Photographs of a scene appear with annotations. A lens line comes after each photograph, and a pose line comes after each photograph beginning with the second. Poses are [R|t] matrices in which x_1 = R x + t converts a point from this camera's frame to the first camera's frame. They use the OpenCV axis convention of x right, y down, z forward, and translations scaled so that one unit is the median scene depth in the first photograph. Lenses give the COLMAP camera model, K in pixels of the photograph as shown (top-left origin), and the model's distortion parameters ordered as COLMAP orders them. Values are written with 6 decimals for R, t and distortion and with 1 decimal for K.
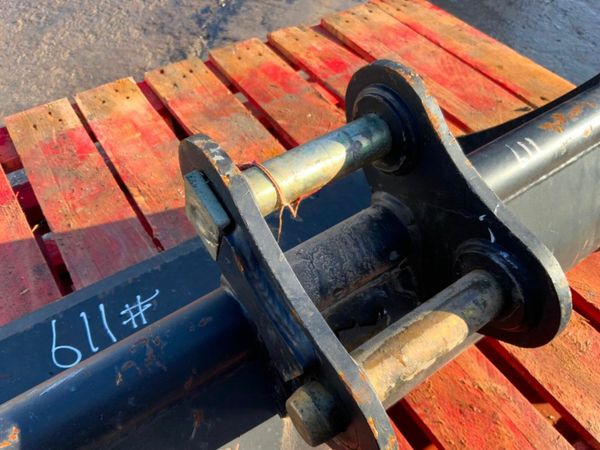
lens RADIAL K [[510.5, 0, 300.0], [0, 510.5, 225.0], [0, 0, 1]] dist [0.001700, -0.037831]
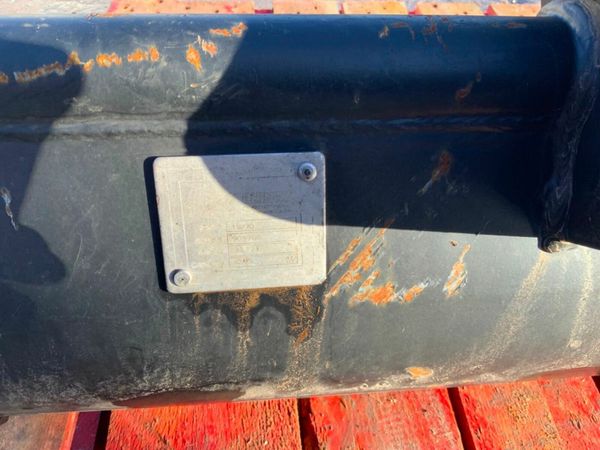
lens RADIAL K [[505.3, 0, 300.0], [0, 505.3, 225.0], [0, 0, 1]] dist [0.103499, -0.224971]
pose [[0.872817, 0.367778, -0.320827, -0.038961], [-0.393385, 0.919226, -0.016464, 0.180029], [0.288858, 0.140578, 0.946995, 0.098699]]
